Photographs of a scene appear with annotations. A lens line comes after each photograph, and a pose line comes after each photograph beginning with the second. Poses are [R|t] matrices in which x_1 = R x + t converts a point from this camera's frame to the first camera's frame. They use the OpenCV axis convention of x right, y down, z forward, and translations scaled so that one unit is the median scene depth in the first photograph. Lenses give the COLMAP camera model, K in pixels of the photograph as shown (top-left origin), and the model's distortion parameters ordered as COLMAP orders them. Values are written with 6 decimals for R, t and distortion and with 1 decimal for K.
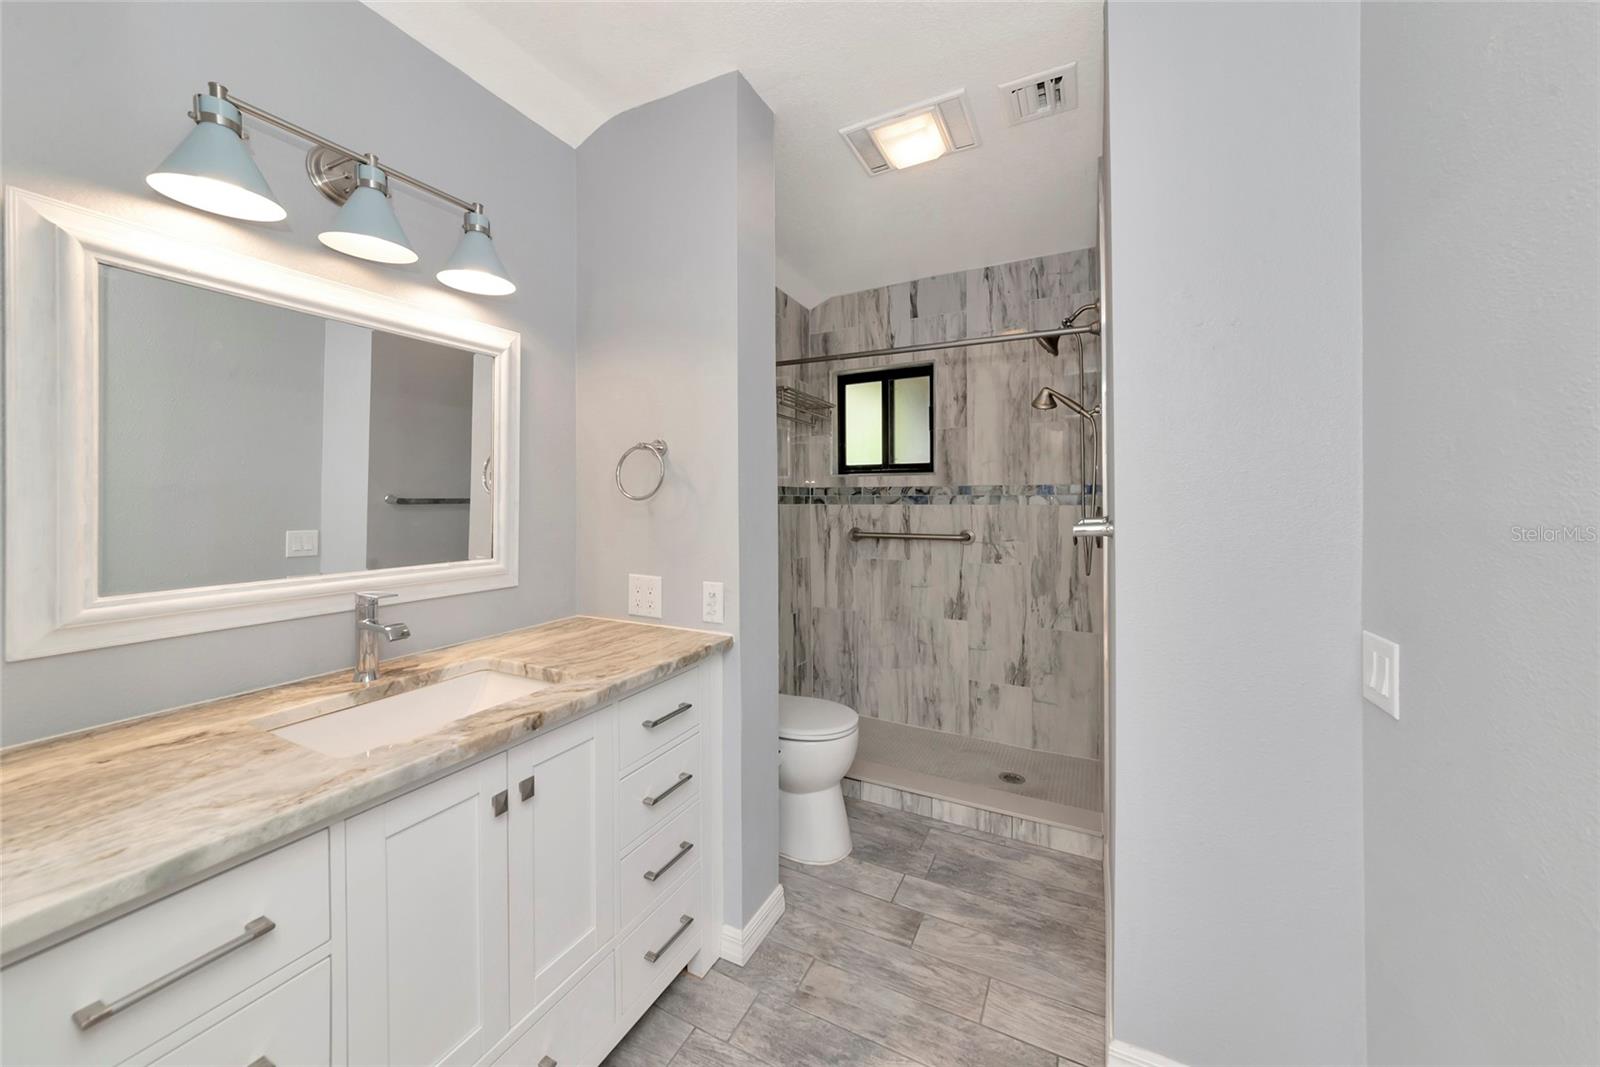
lens RADIAL K [[572.1, 0, 796.4], [0, 572.1, 487.1], [0, 0, 1]] dist [0.000629, -0.000134]
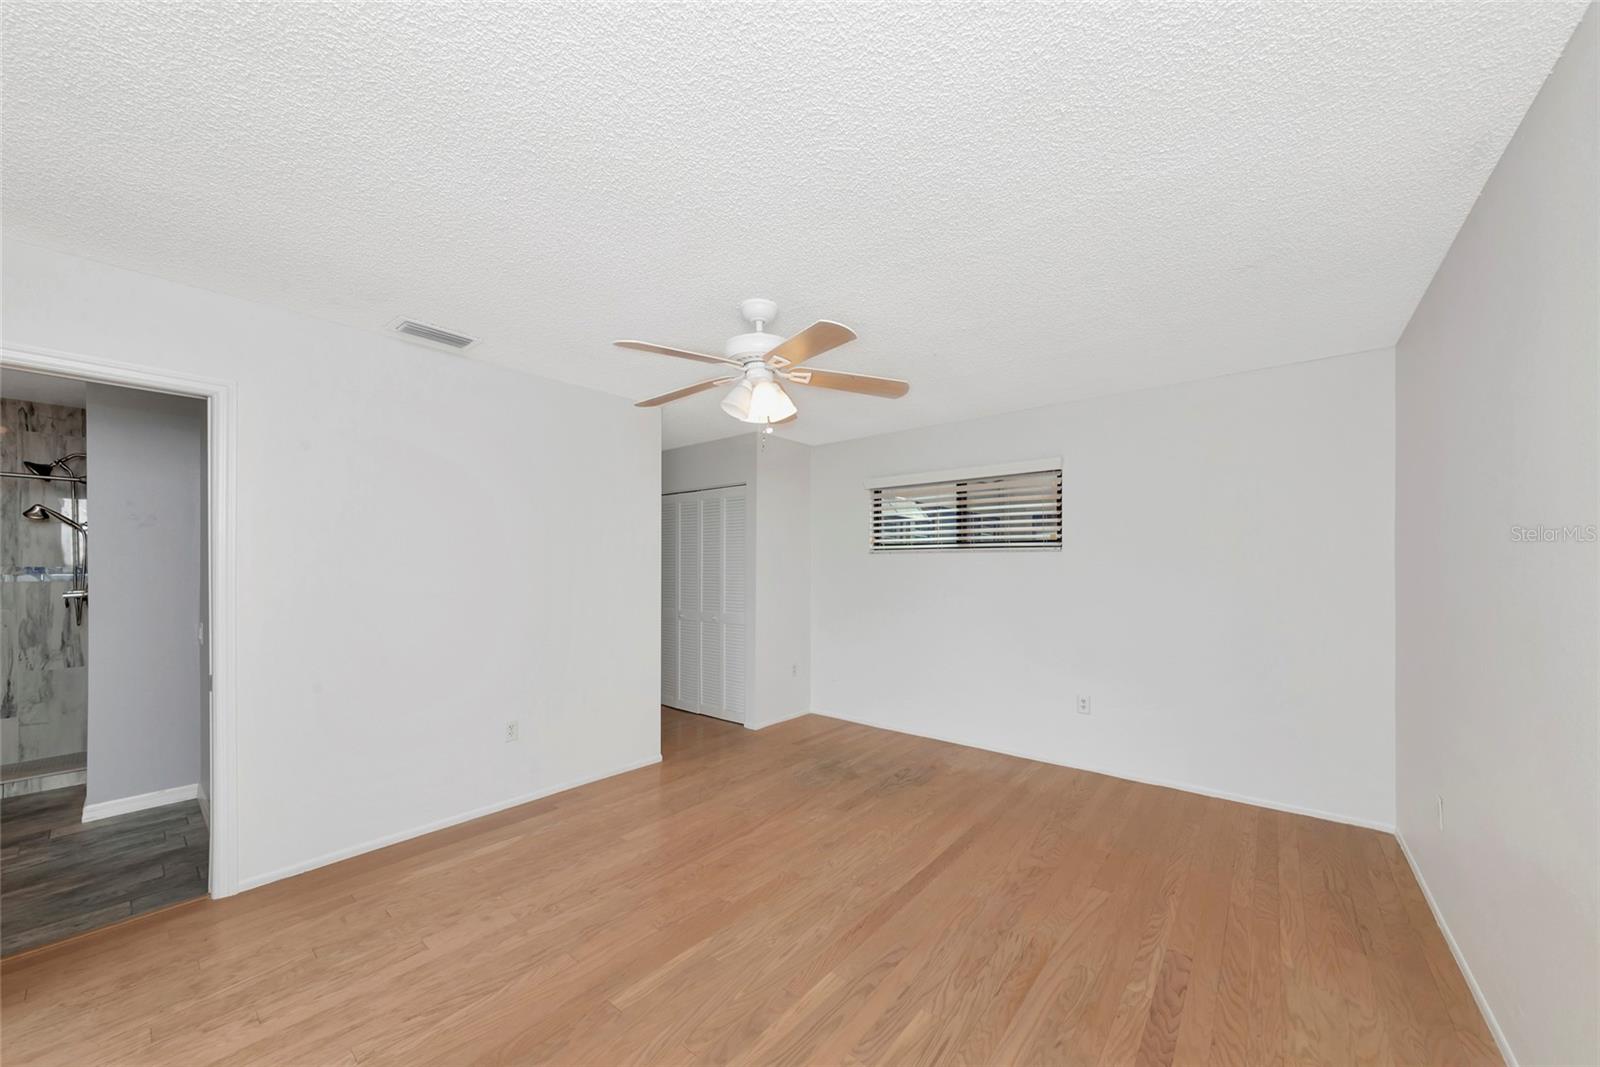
lens RADIAL K [[574.8, 0, 795.6], [0, 574.8, 563.5], [0, 0, 1]] dist [-0.000081, 0.003207]
pose [[0.224696, -0.002657, 0.974425, -0.523100], [-0.012462, 0.999907, 0.005600, -0.043210], [-0.974349, -0.013401, 0.224642, -1.113953]]
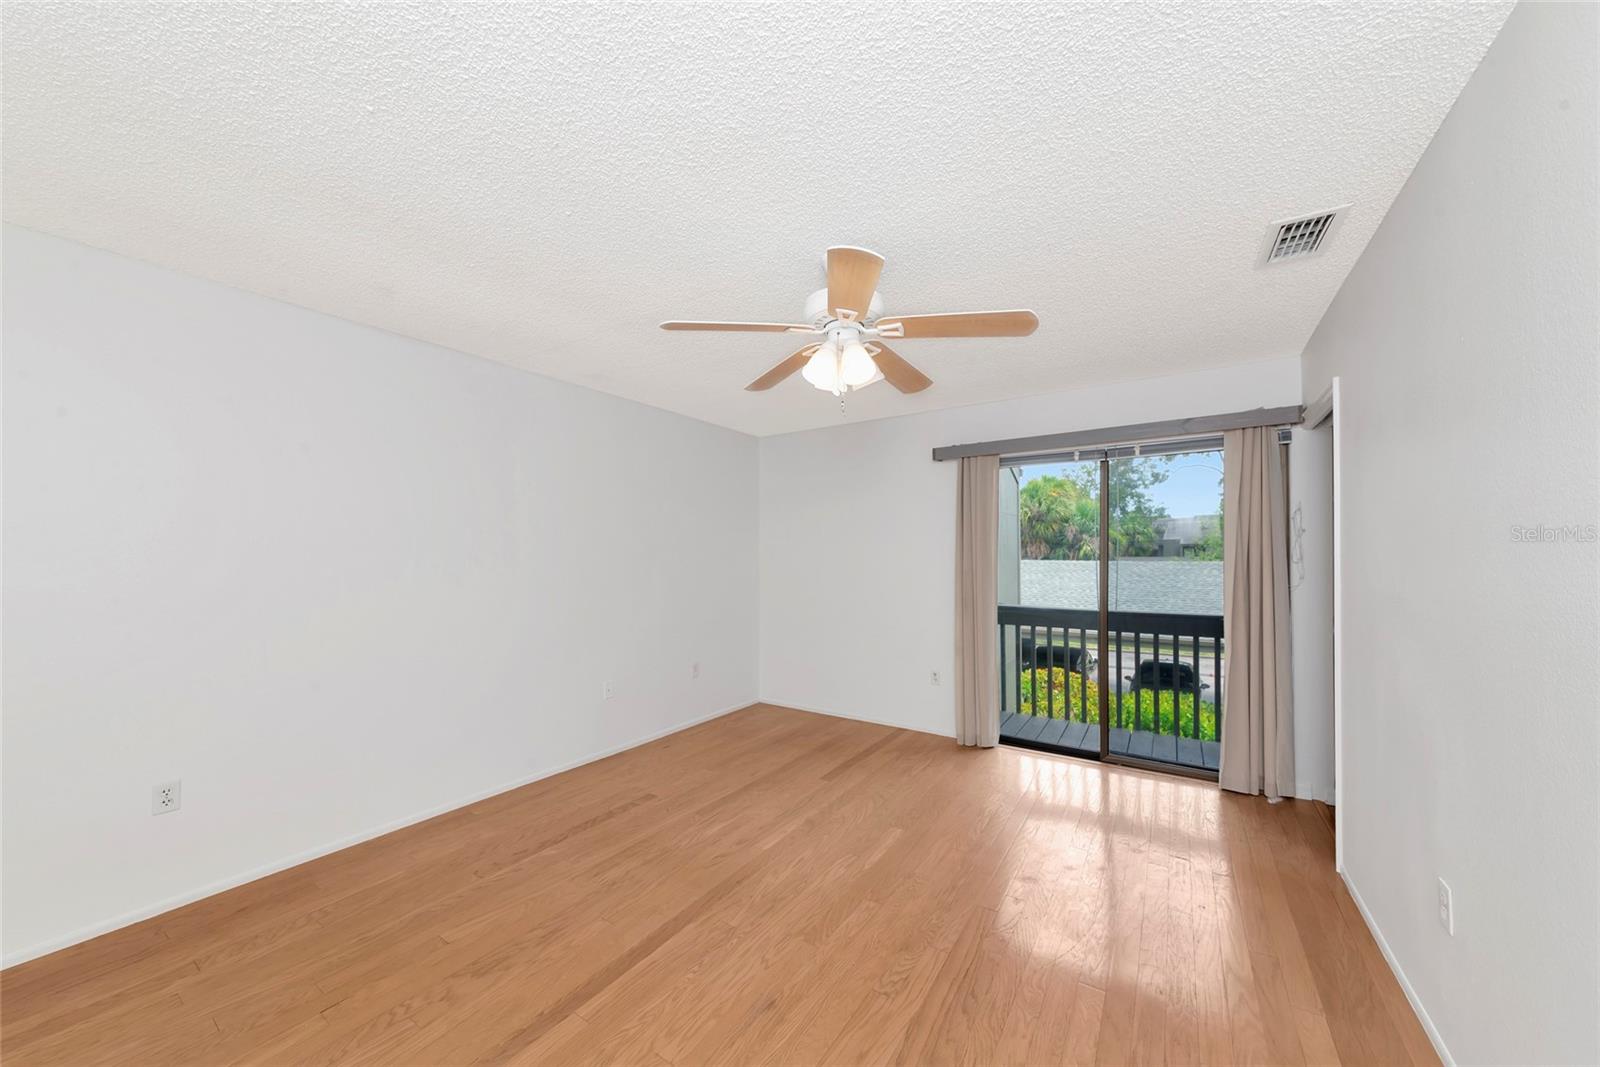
lens RADIAL K [[572.1, 0, 791.8], [0, 572.1, 541.6], [0, 0, 1]] dist [0.001696, 0.000042]
pose [[-0.122278, -0.032406, -0.991967, 1.096534], [0.018870, 0.999210, -0.034969, -0.024910], [0.992317, -0.022994, -0.121570, -0.837488]]
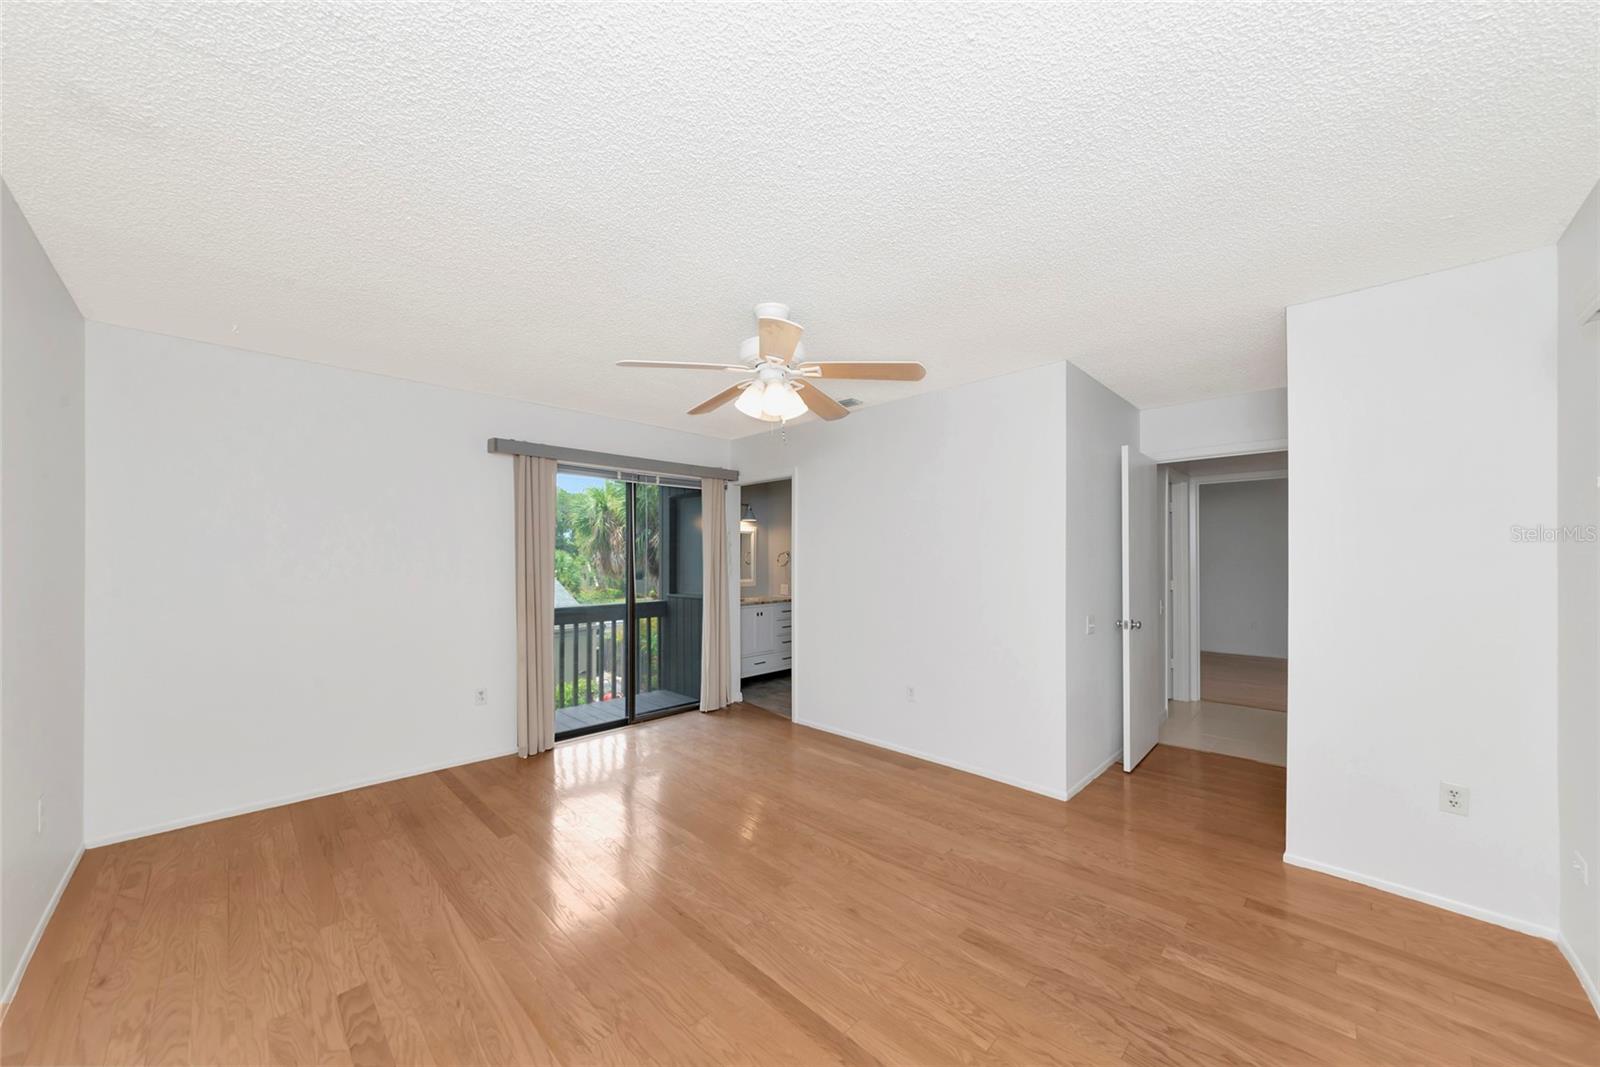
lens RADIAL K [[574.8, 0, 795.6], [0, 574.8, 563.5], [0, 0, 1]] dist [-0.000081, 0.003207]
pose [[0.951498, -0.005389, -0.307606, 0.640515], [0.012614, 0.999689, 0.021502, -0.043364], [0.307395, -0.024339, 0.951271, -1.716342]]
